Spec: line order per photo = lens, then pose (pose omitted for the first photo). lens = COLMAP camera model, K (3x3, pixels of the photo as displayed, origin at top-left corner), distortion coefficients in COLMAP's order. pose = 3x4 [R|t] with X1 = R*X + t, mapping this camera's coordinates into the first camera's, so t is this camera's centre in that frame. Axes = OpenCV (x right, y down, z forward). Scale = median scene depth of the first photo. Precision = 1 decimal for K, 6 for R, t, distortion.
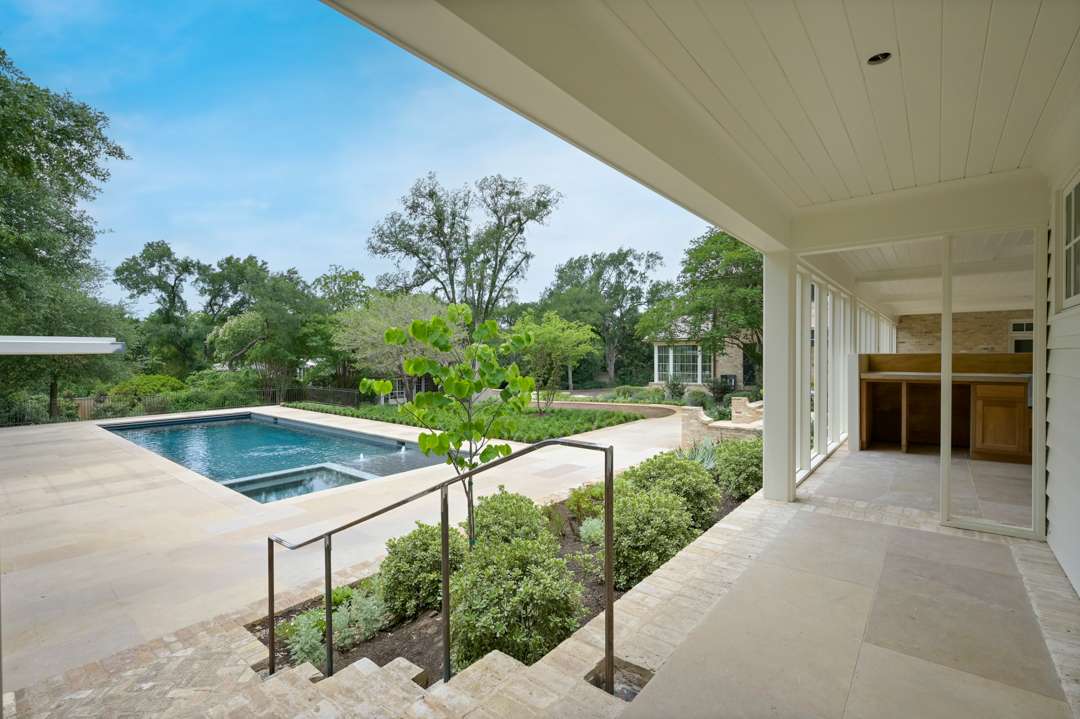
lens RADIAL K [[483.5, 0, 540.3], [0, 483.5, 359.3], [0, 0, 1]] dist [-0.003480, -0.000486]
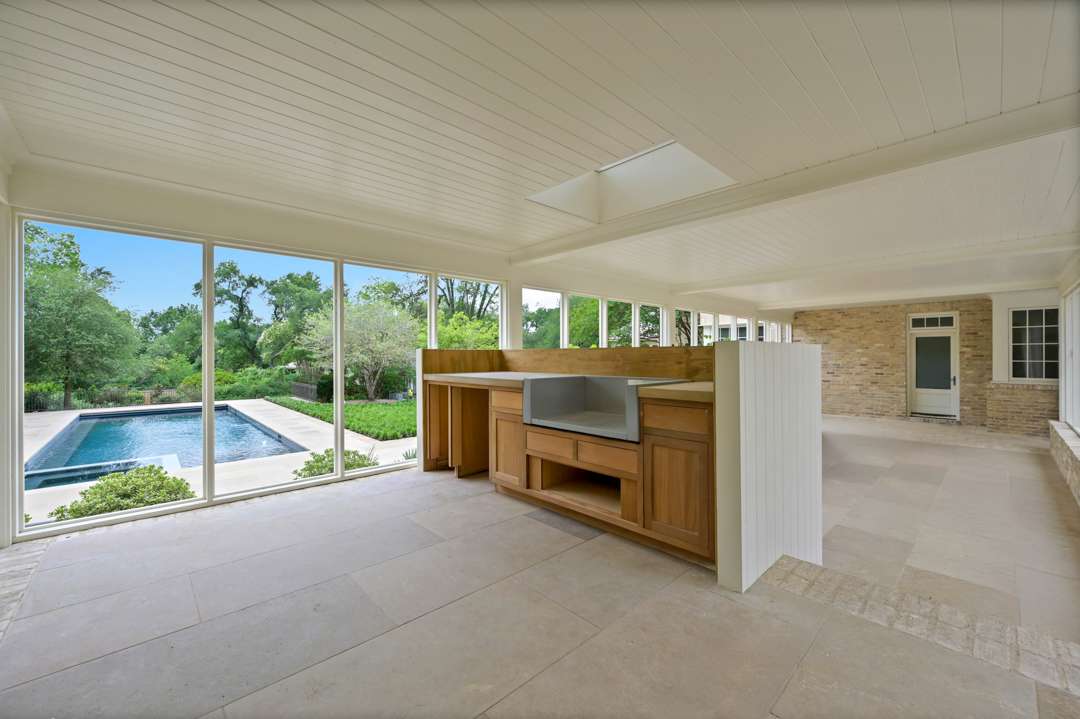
lens RADIAL K [[428.4, 0, 539.3], [0, 428.4, 357.1], [0, 0, 1]] dist [0.004249, 0.000274]
pose [[0.990007, 0.002373, -0.141000, 0.128481], [-0.003392, 0.999970, -0.006985, 0.000854], [0.140979, 0.007393, 0.989985, 0.044726]]
